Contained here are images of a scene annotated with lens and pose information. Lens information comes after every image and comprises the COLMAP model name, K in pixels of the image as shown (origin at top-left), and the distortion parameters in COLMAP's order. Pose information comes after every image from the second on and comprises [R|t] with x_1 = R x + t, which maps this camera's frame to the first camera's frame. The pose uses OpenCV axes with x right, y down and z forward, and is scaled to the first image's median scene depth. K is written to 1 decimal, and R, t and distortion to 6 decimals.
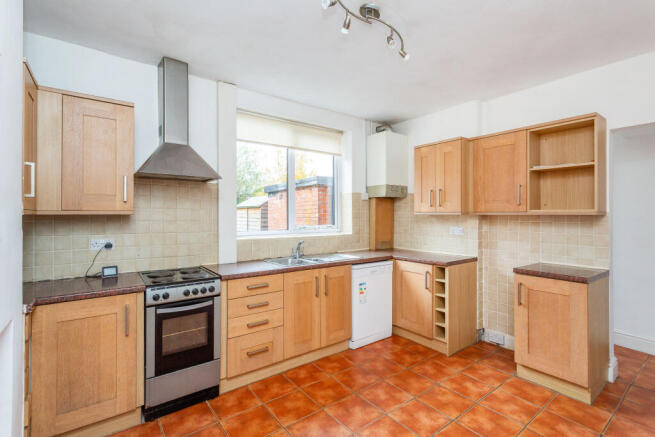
lens RADIAL K [[302.9, 0, 327.5], [0, 302.9, 218.5], [0, 0, 1]] dist [0.001135, 0.000133]
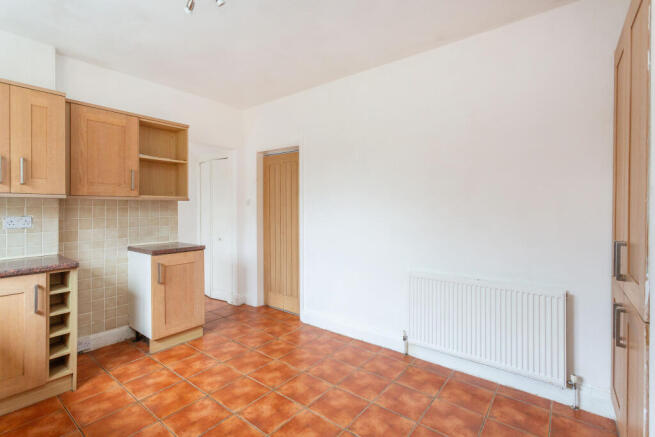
lens RADIAL K [[302.5, 0, 331.6], [0, 302.5, 213.5], [0, 0, 1]] dist [0.000483, 0.000058]
pose [[-0.265797, -0.022970, 0.963755, -0.562826], [0.009001, 0.999613, 0.026307, 0.013601], [-0.963987, 0.015667, -0.265488, 0.699822]]
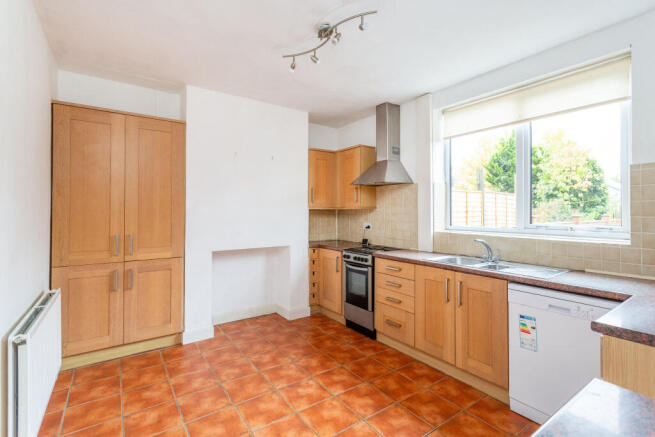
lens RADIAL K [[302.5, 0, 331.6], [0, 302.5, 213.5], [0, 0, 1]] dist [0.000483, 0.000058]
pose [[-0.025491, 0.006972, -0.999651, 0.948714], [-0.012061, 0.999901, 0.007281, 0.001137], [0.999602, 0.012243, -0.025404, 0.772457]]
